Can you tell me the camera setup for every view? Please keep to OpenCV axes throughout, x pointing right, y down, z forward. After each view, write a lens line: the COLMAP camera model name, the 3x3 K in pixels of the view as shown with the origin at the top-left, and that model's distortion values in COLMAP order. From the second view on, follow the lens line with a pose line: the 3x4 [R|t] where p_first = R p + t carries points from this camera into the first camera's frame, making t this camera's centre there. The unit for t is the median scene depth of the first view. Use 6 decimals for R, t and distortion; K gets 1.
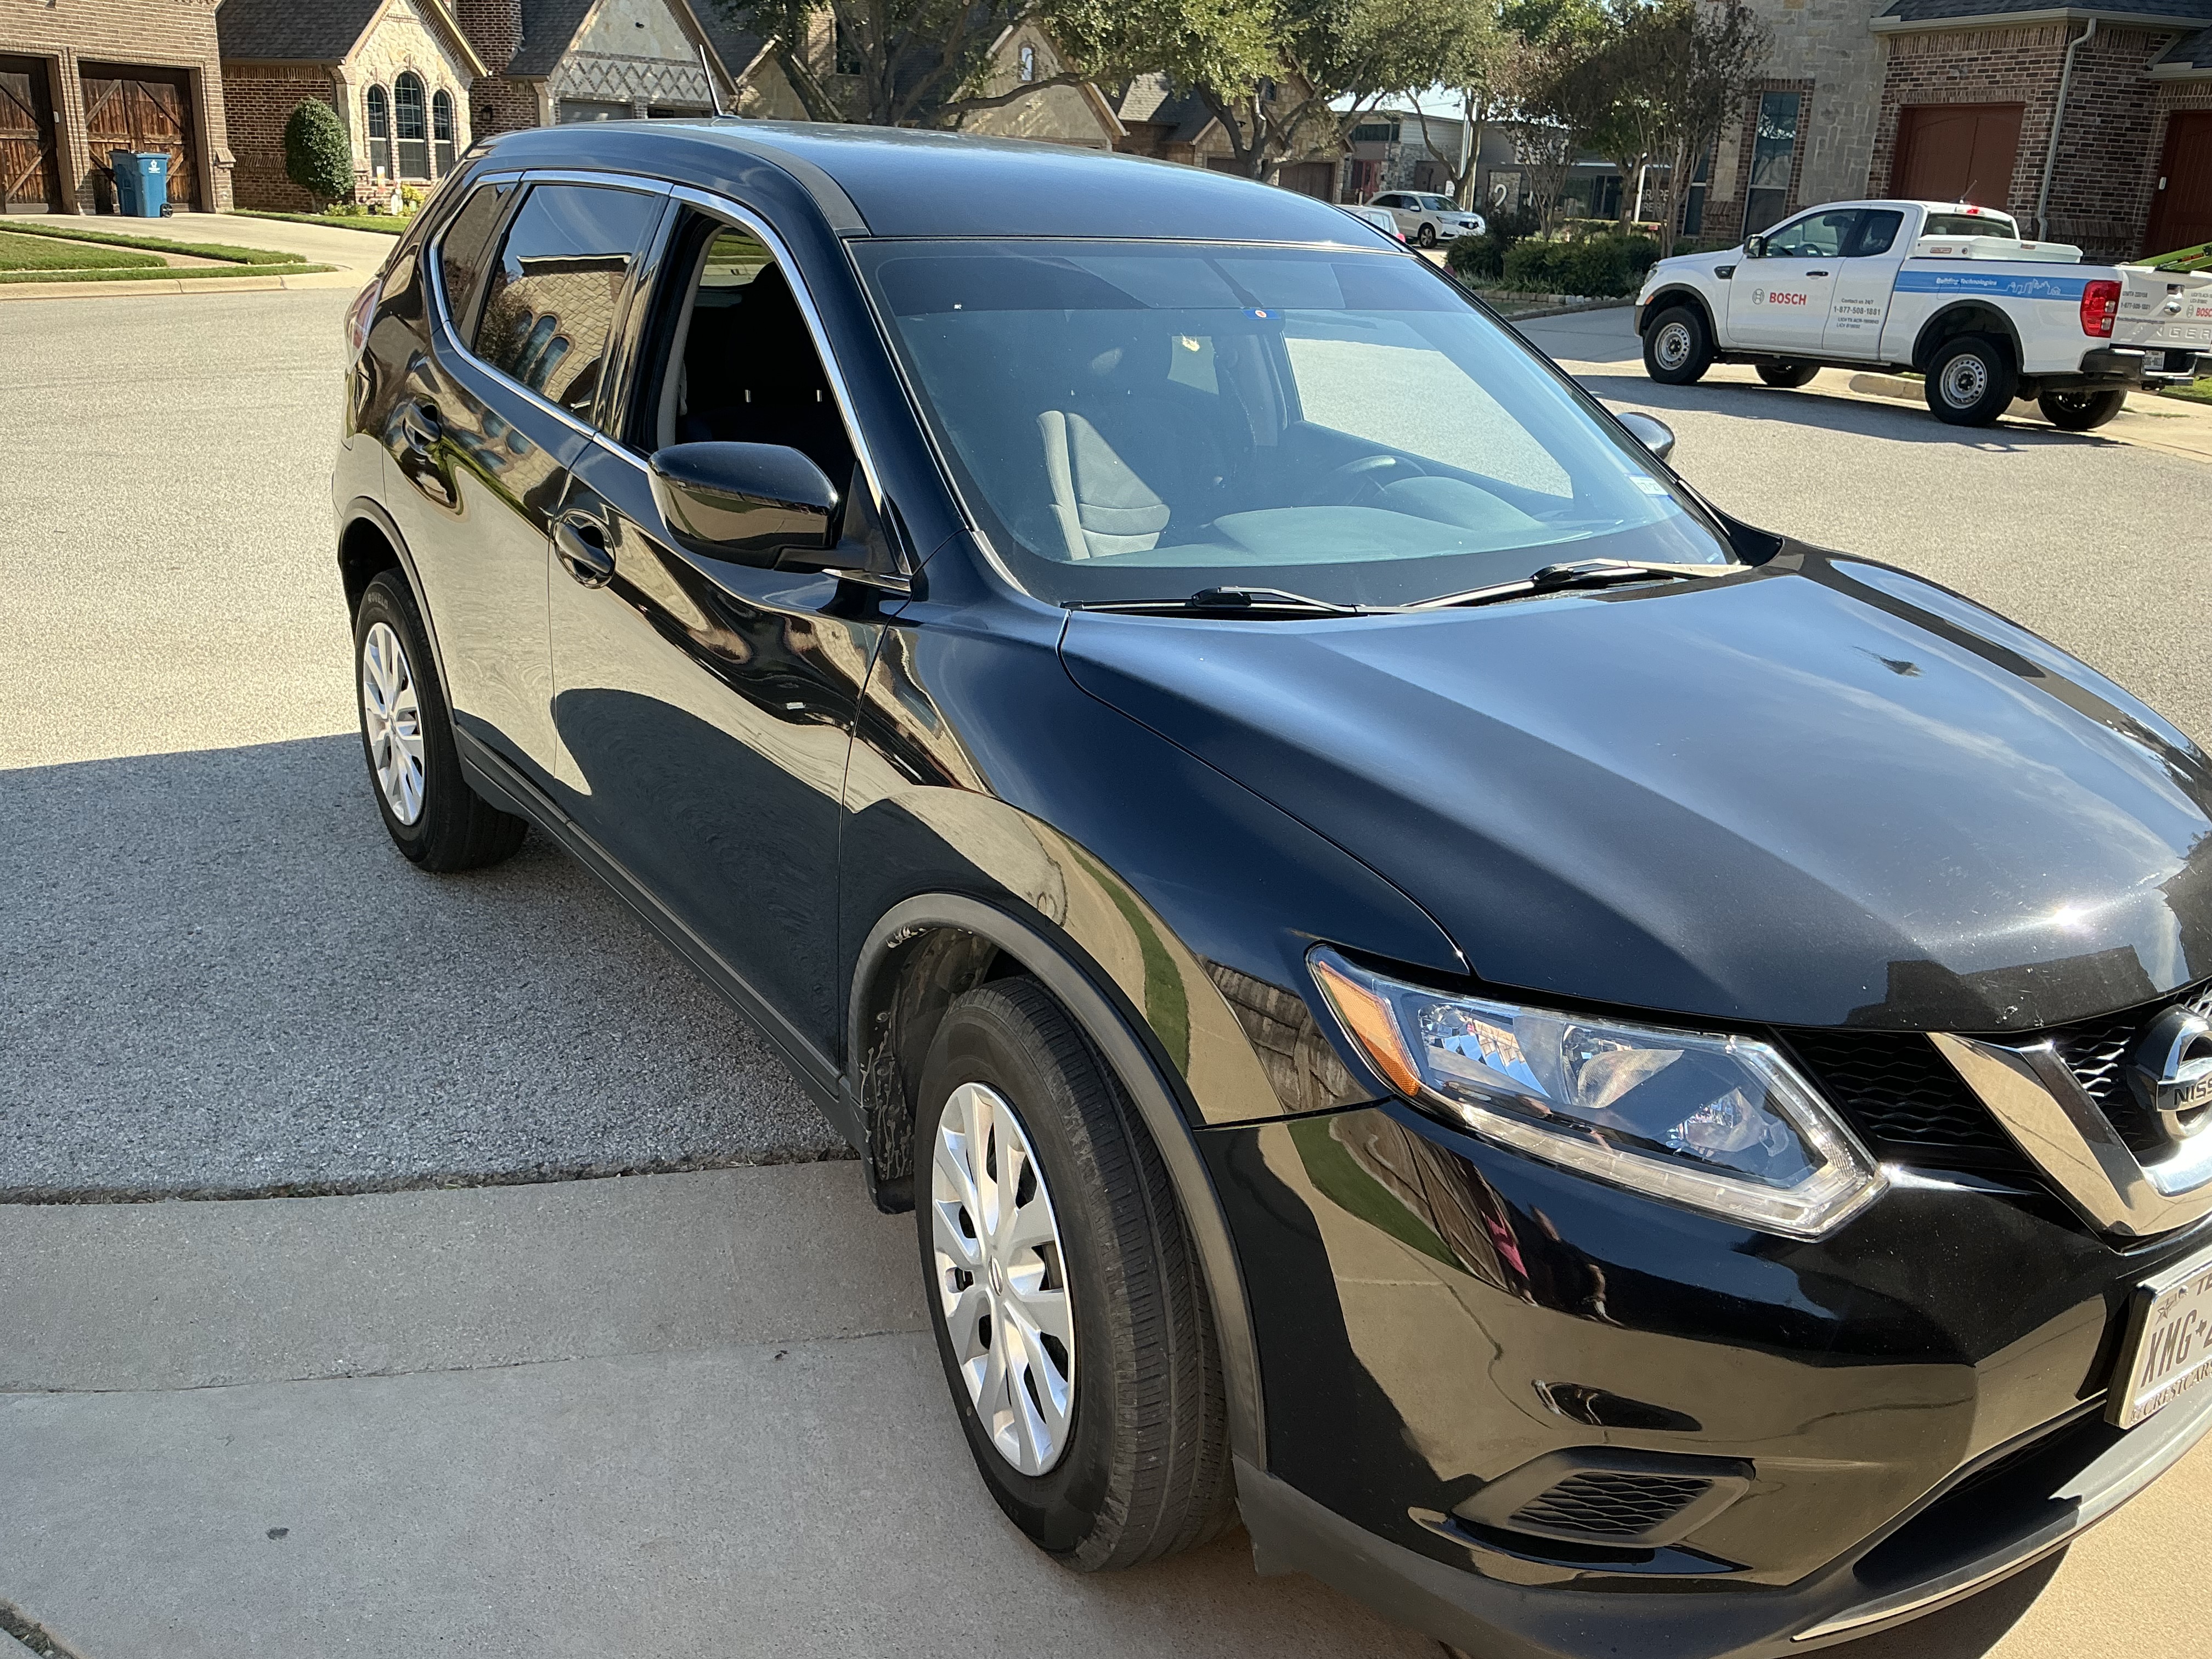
lens RADIAL K [[1883.5, 0, 1097.5], [0, 1883.5, 837.4], [0, 0, 1]] dist [0.148051, -0.325188]
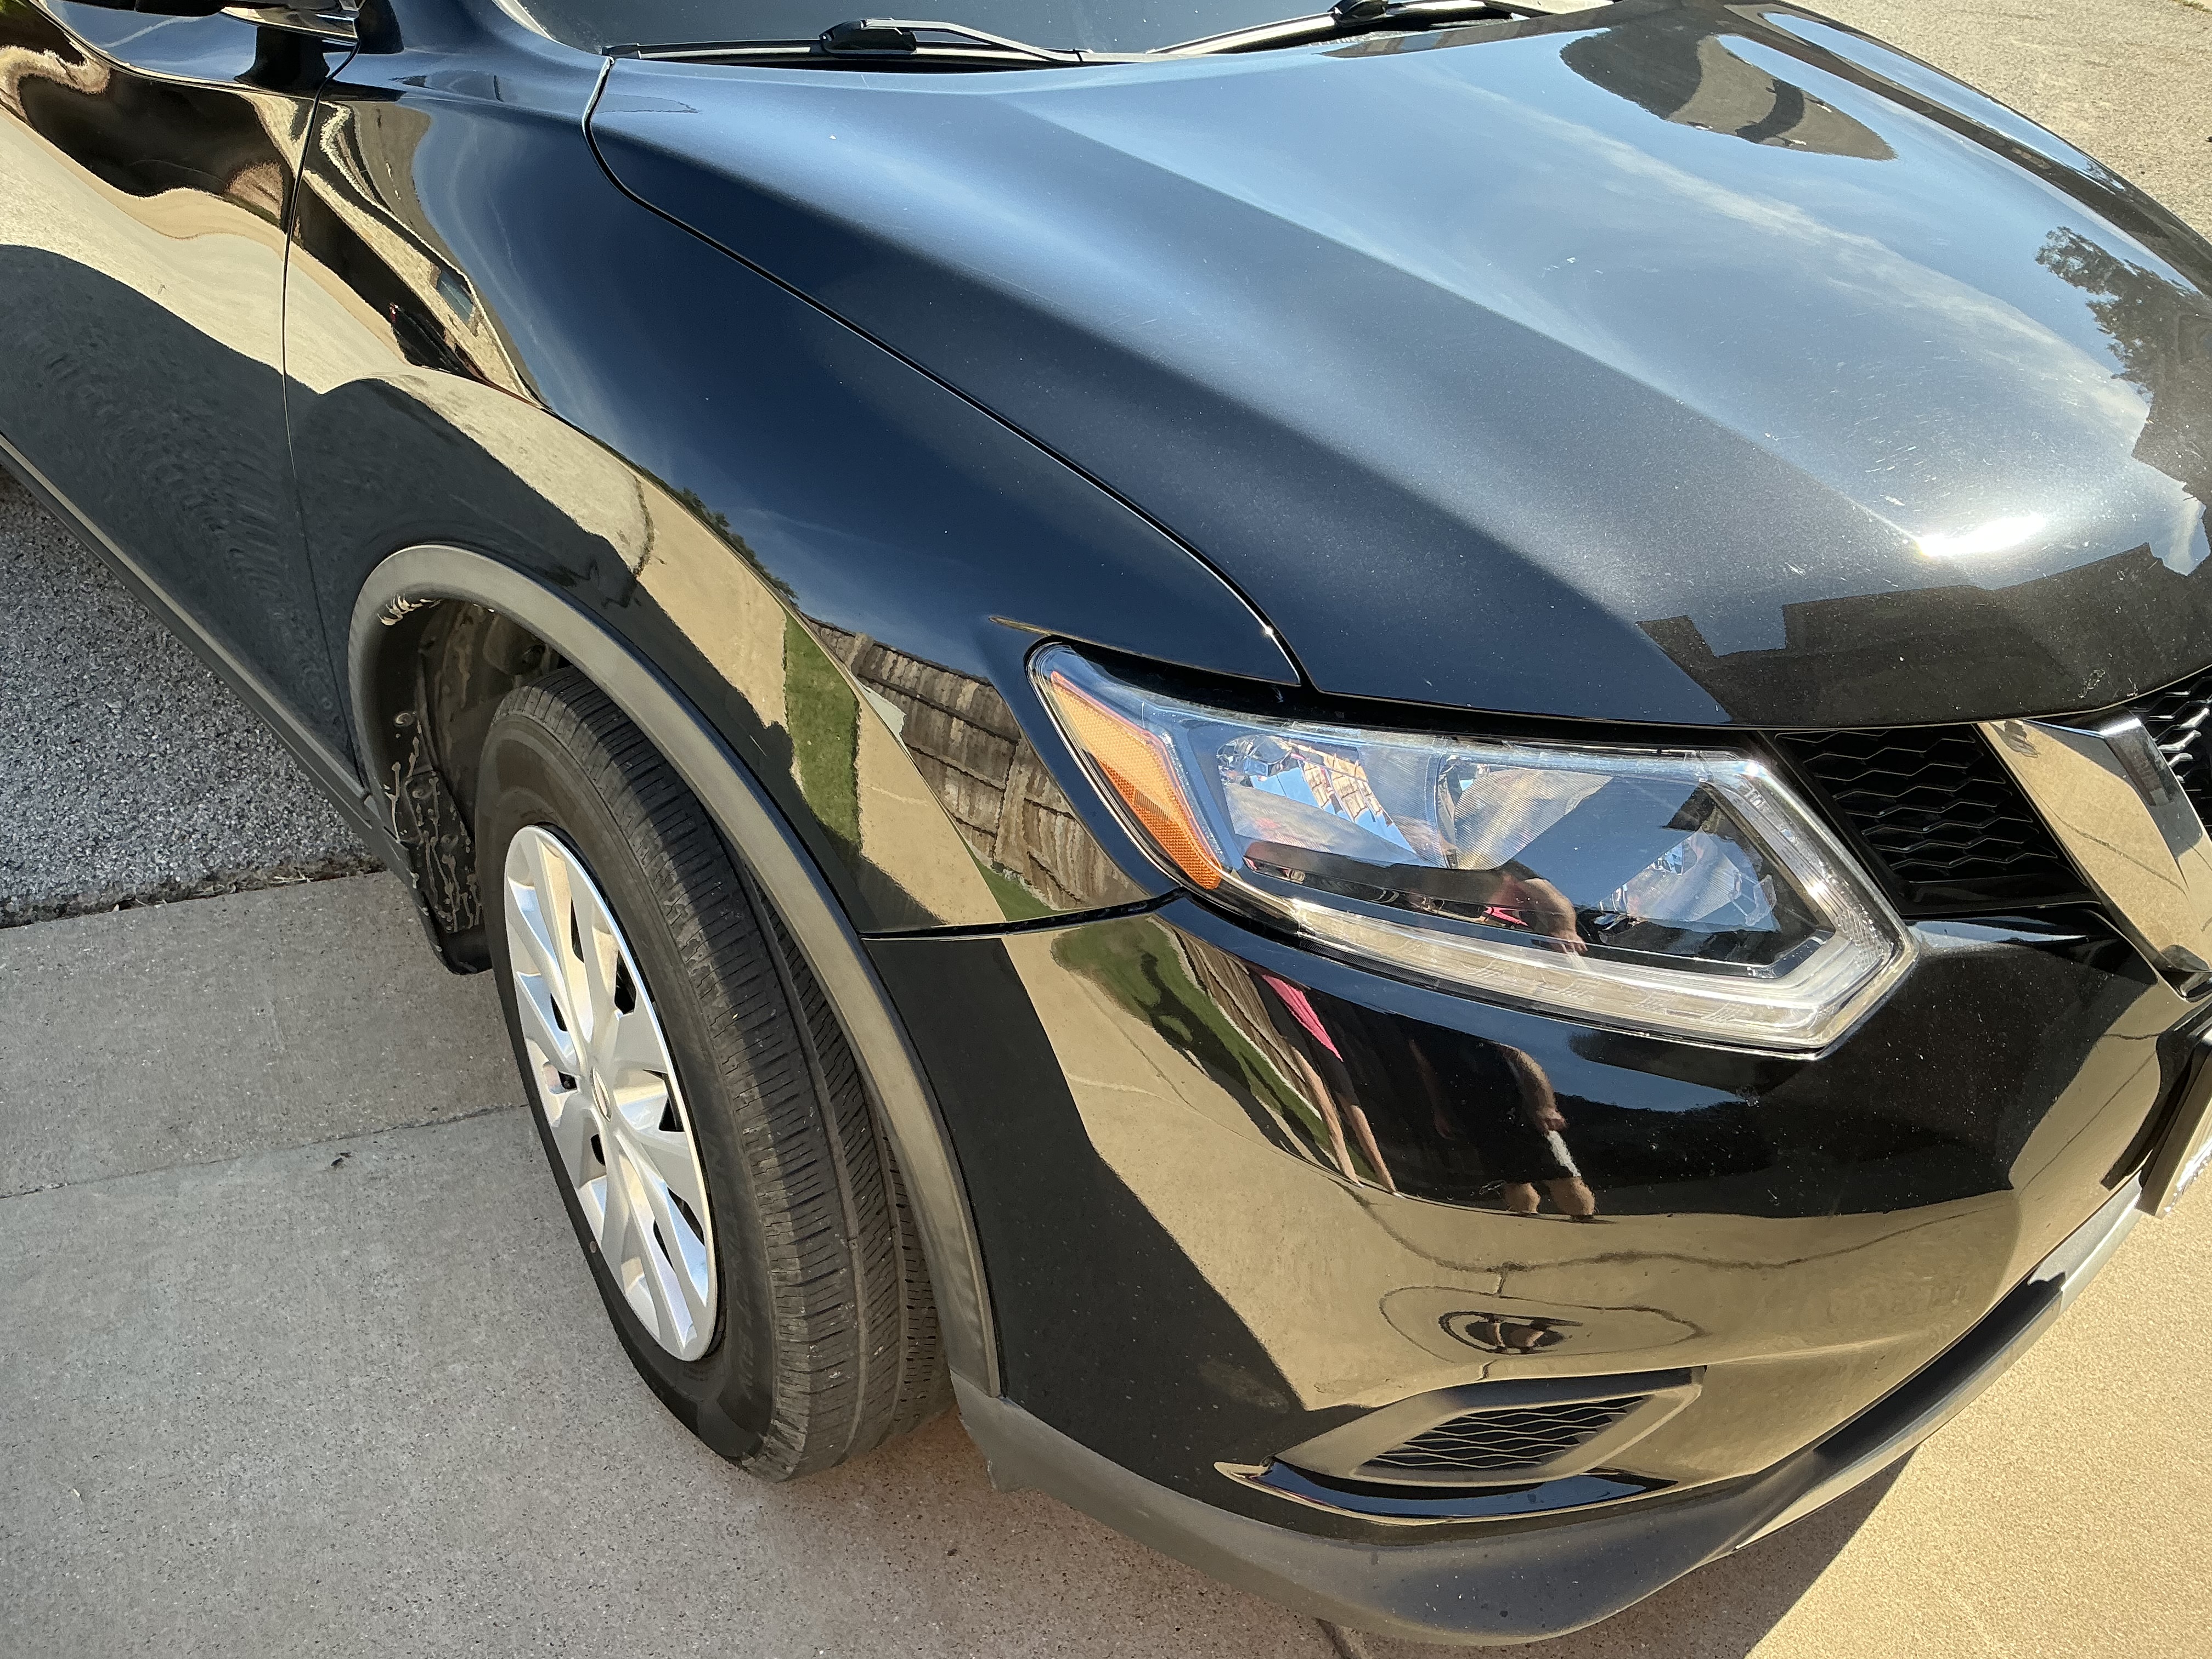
lens RADIAL K [[1883.5, 0, 1097.5], [0, 1883.5, 837.4], [0, 0, 1]] dist [0.148051, -0.325188]
pose [[0.988464, -0.069809, 0.134406, 0.040619], [0.035781, 0.969955, 0.240639, -0.021469], [-0.147166, -0.233054, 0.961264, 0.347030]]
